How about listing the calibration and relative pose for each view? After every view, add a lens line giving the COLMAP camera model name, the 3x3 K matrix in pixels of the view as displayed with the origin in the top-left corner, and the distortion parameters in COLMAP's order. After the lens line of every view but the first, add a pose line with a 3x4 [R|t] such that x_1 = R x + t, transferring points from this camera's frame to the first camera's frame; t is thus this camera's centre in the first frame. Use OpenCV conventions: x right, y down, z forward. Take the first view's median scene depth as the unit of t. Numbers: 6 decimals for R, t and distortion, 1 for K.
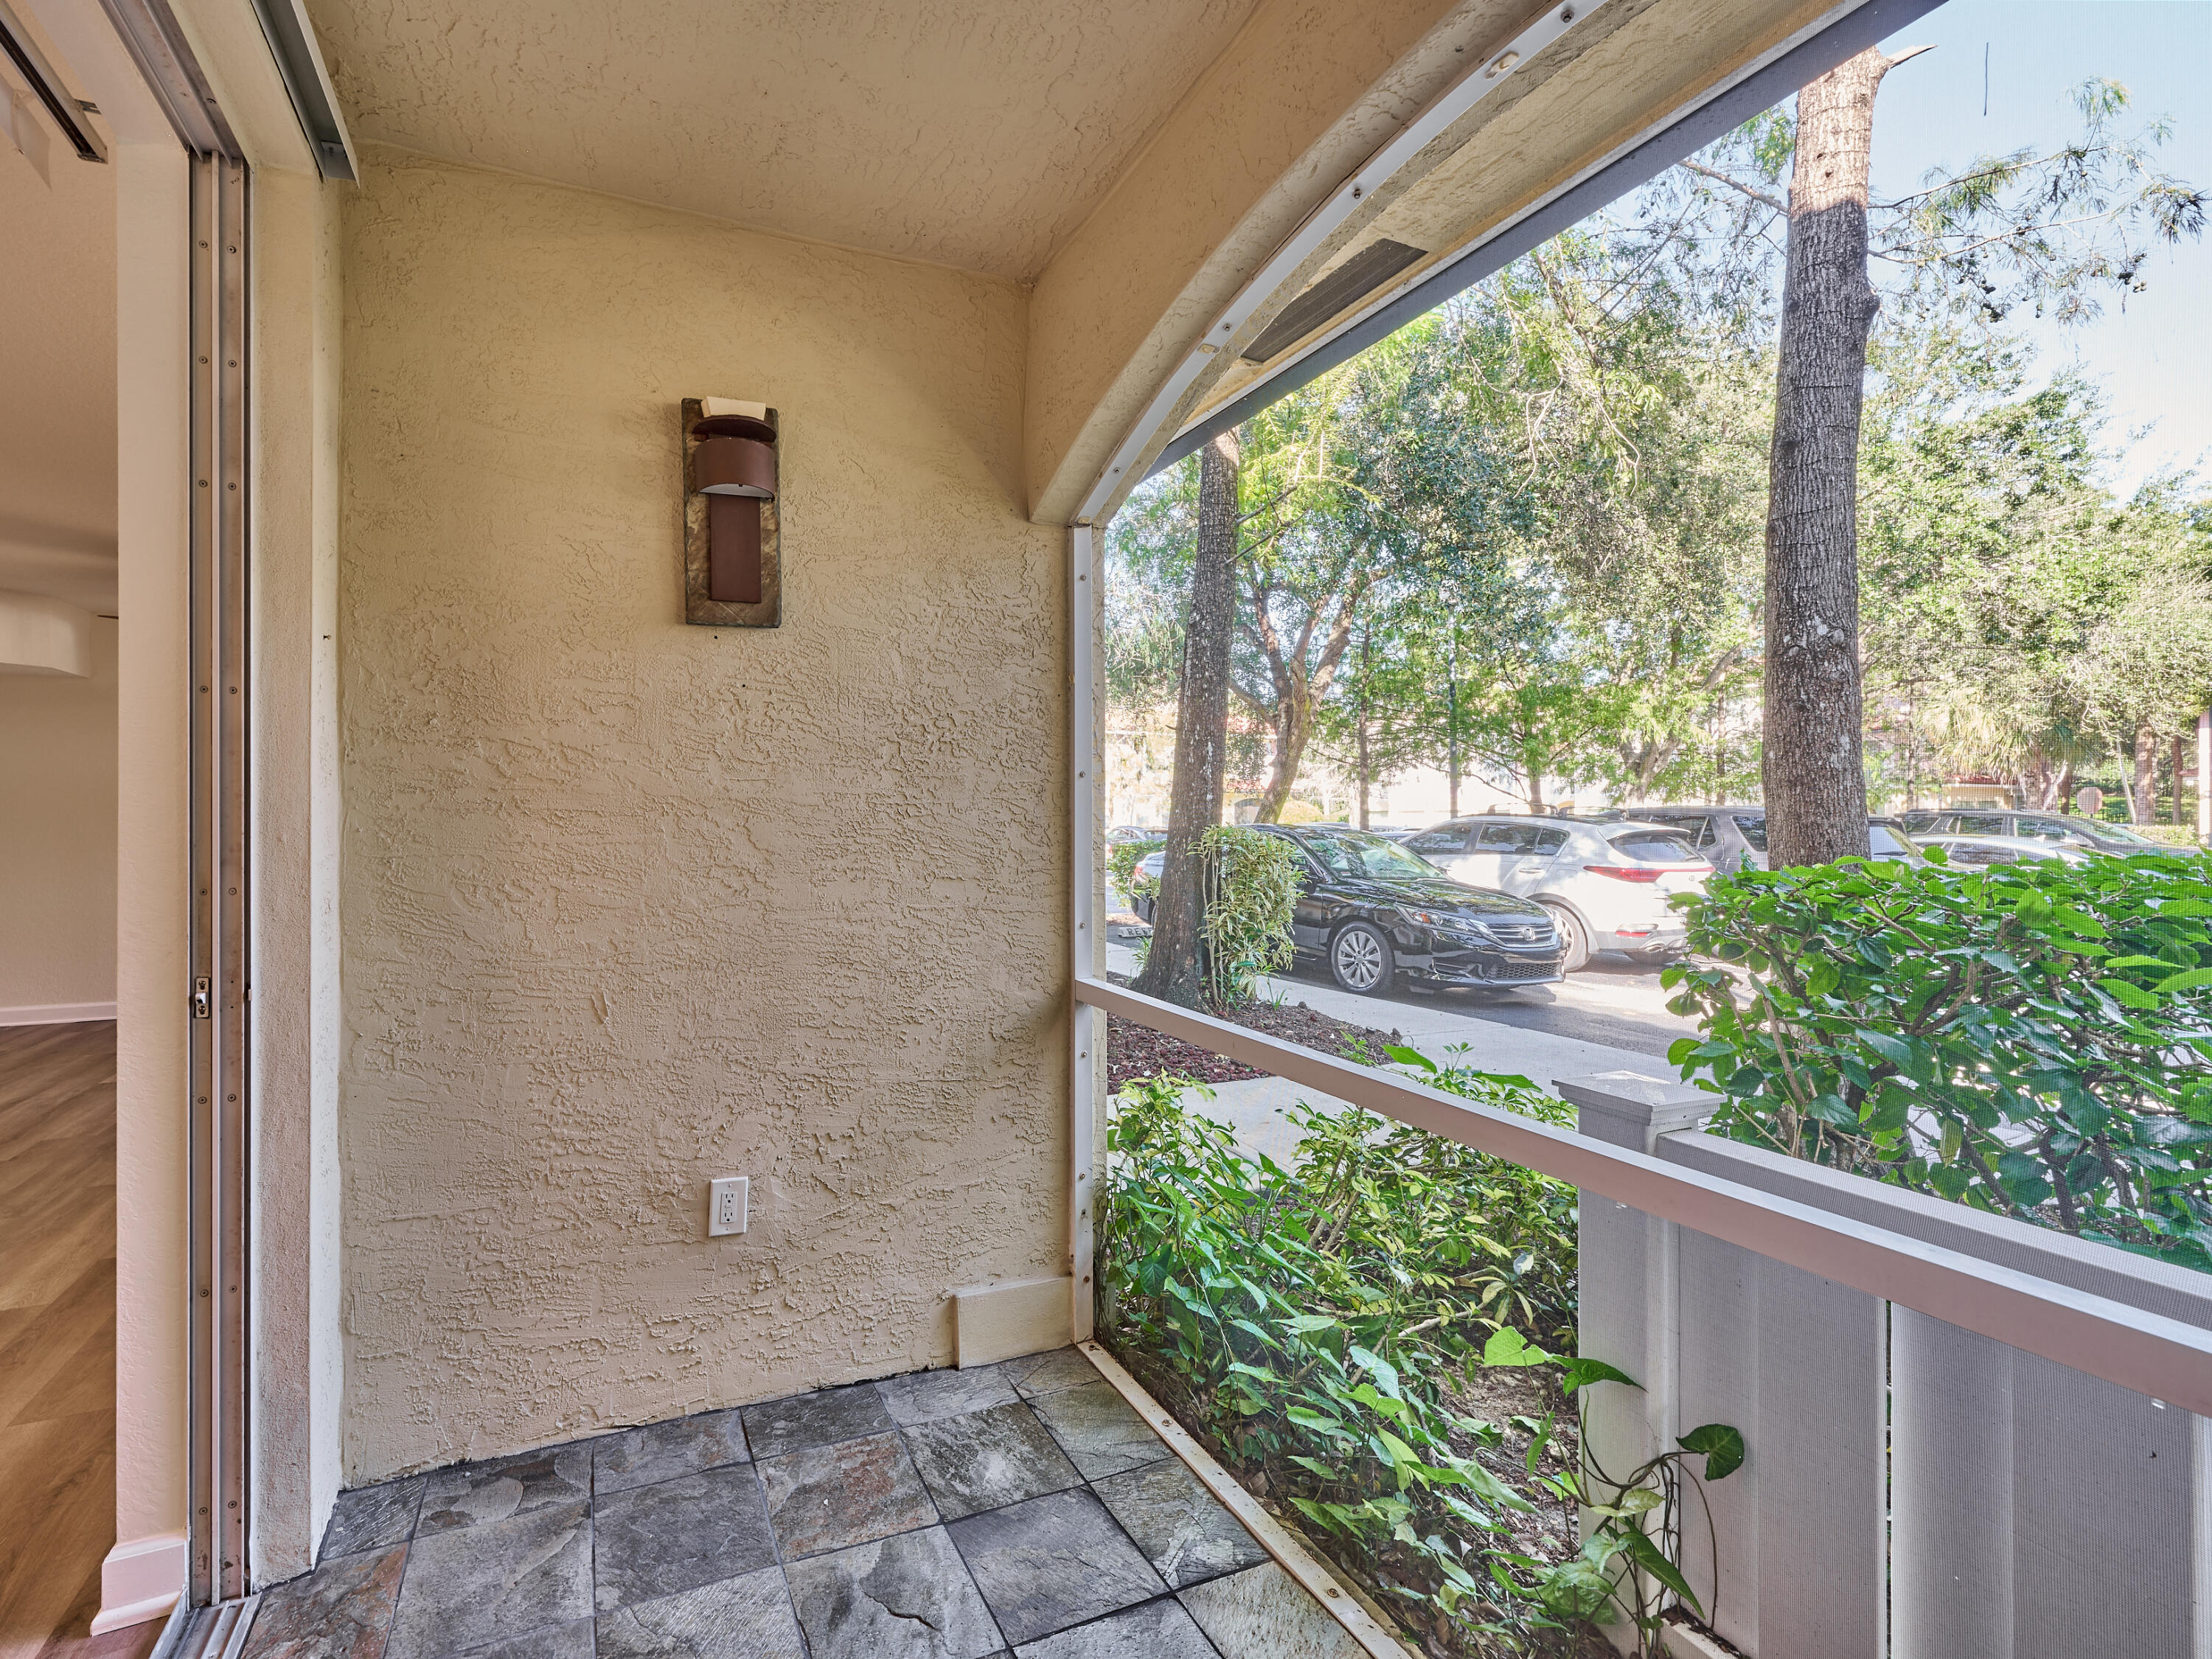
lens RADIAL K [[946.6, 0, 1104.8], [0, 946.6, 811.8], [0, 0, 1]] dist [-0.000171, 0.000087]
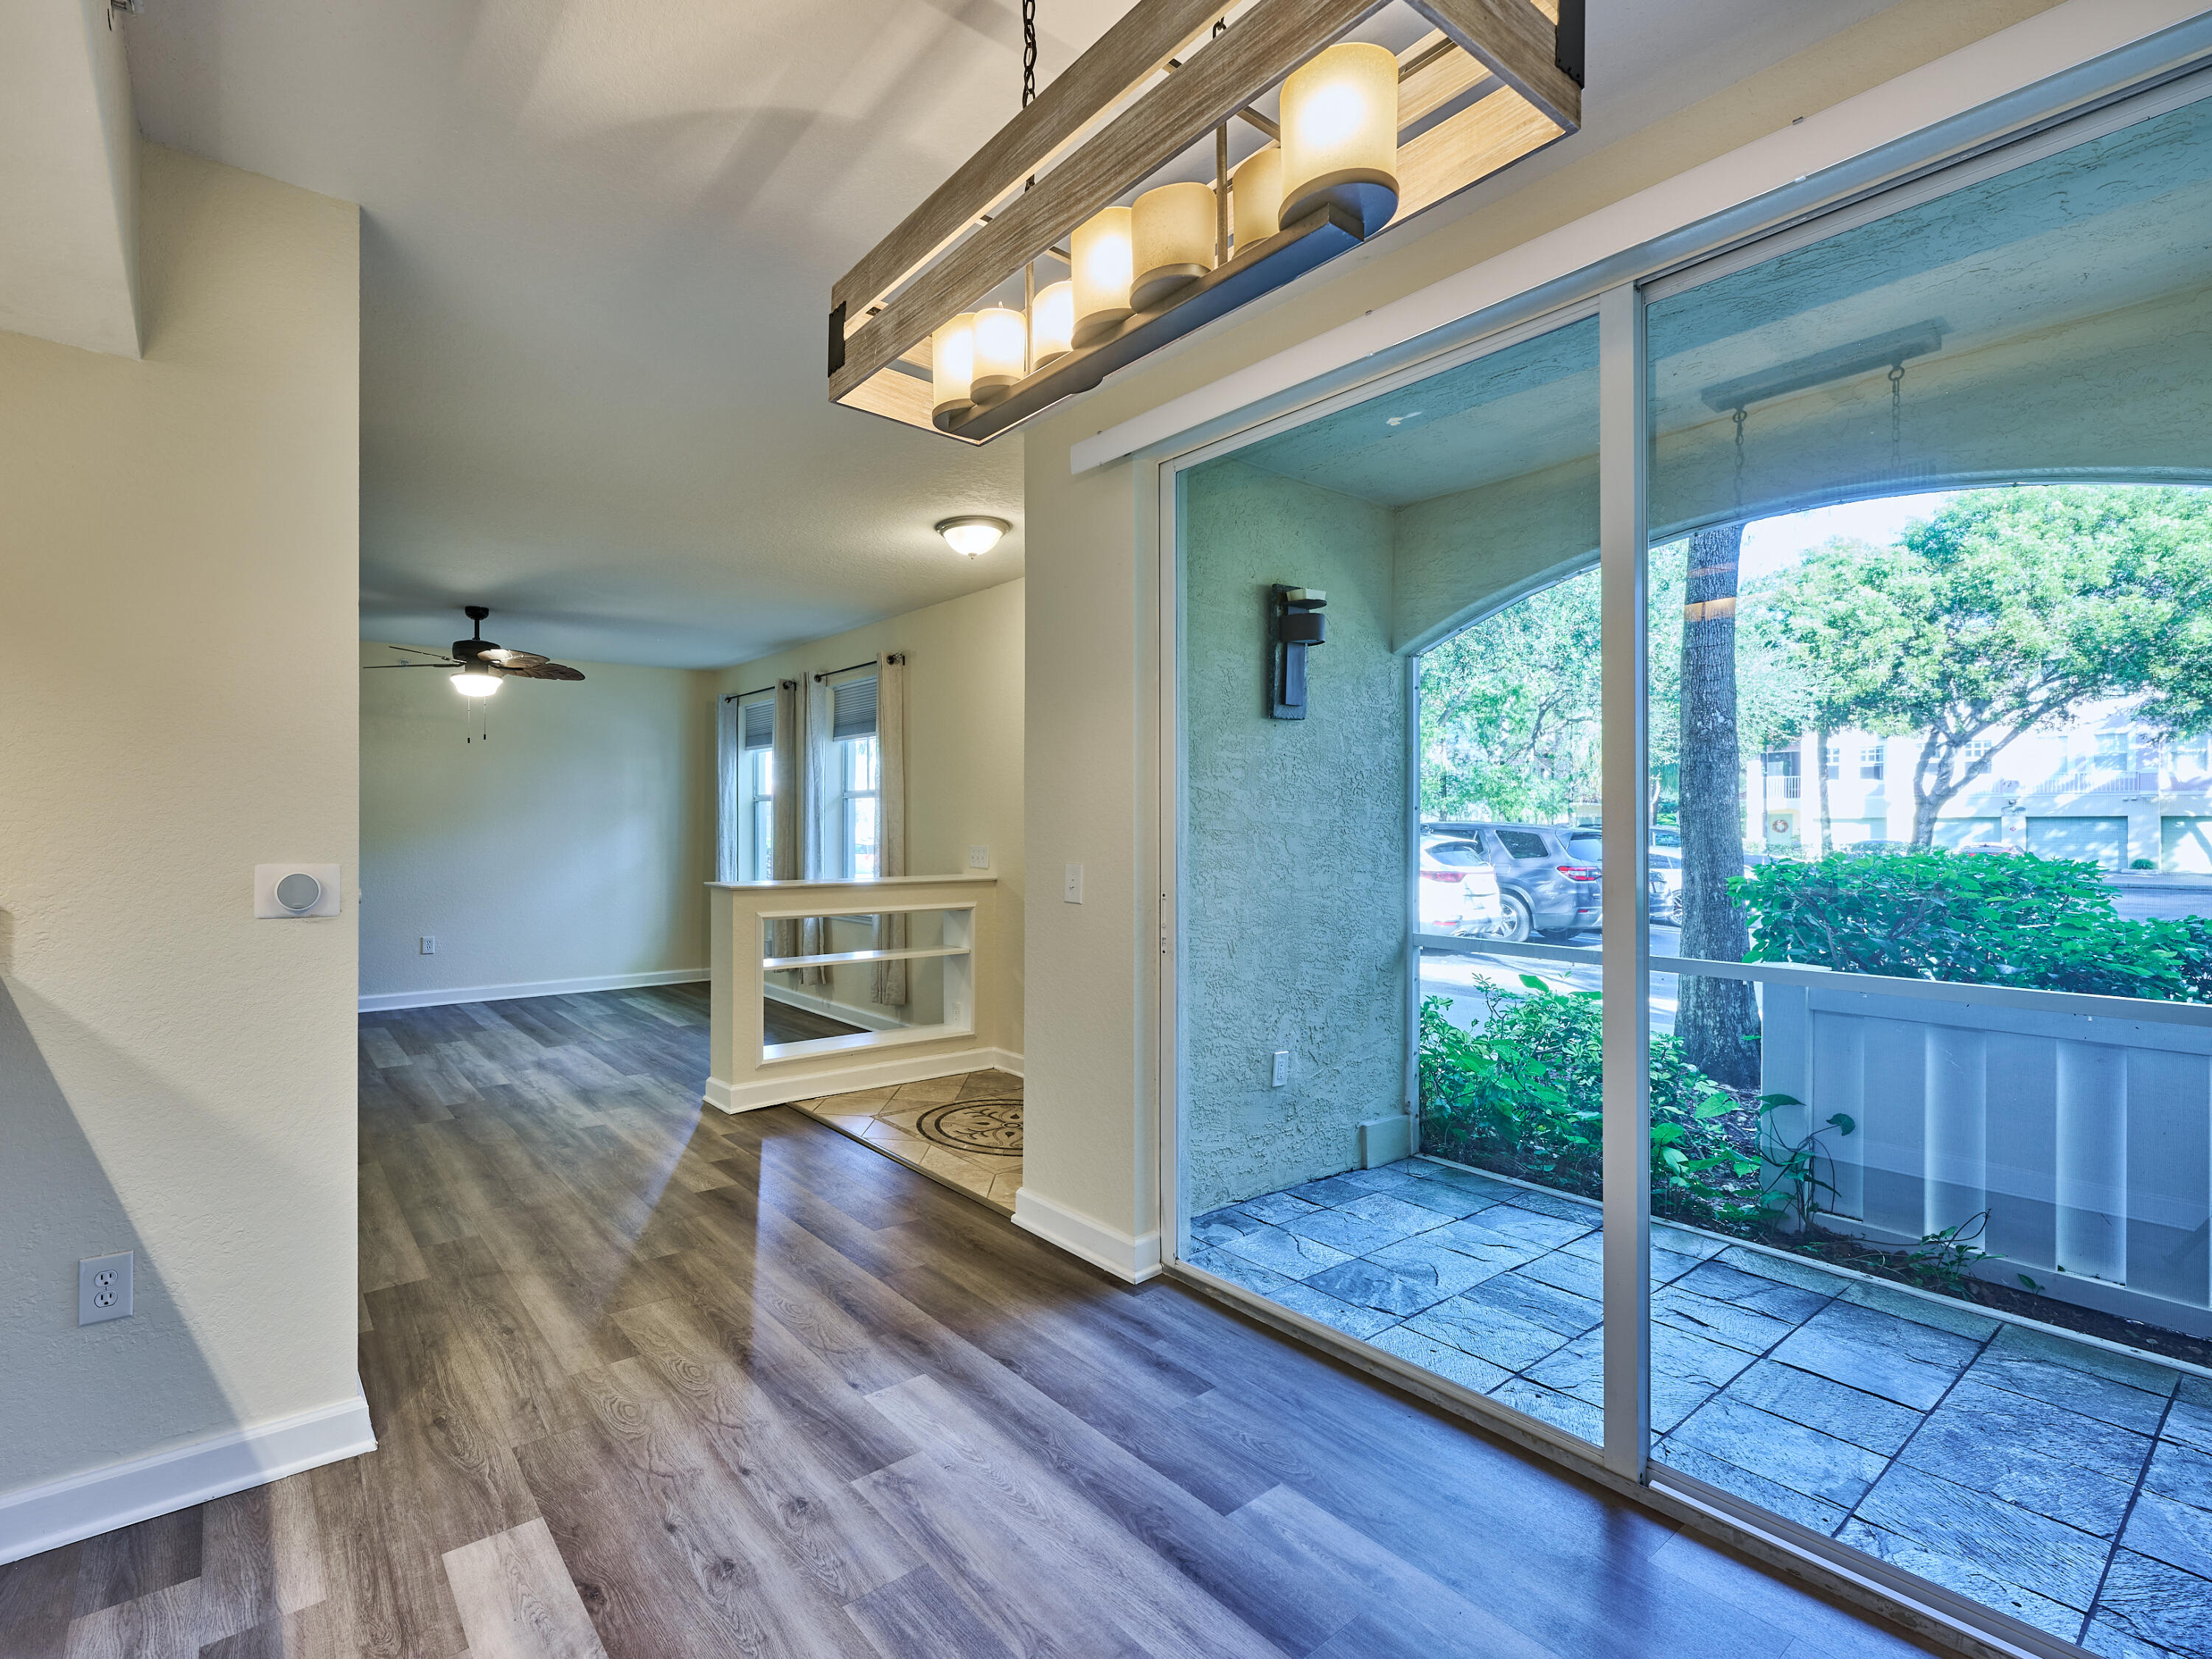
lens RADIAL K [[1003.8, 0, 929.0], [0, 1003.8, 824.9], [0, 0, 1]] dist [-0.004628, -0.000459]
pose [[0.977989, 0.004129, 0.208614, -1.264682], [-0.004914, 0.999983, 0.003241, -0.012283], [-0.208597, -0.004195, 0.977993, -0.544759]]
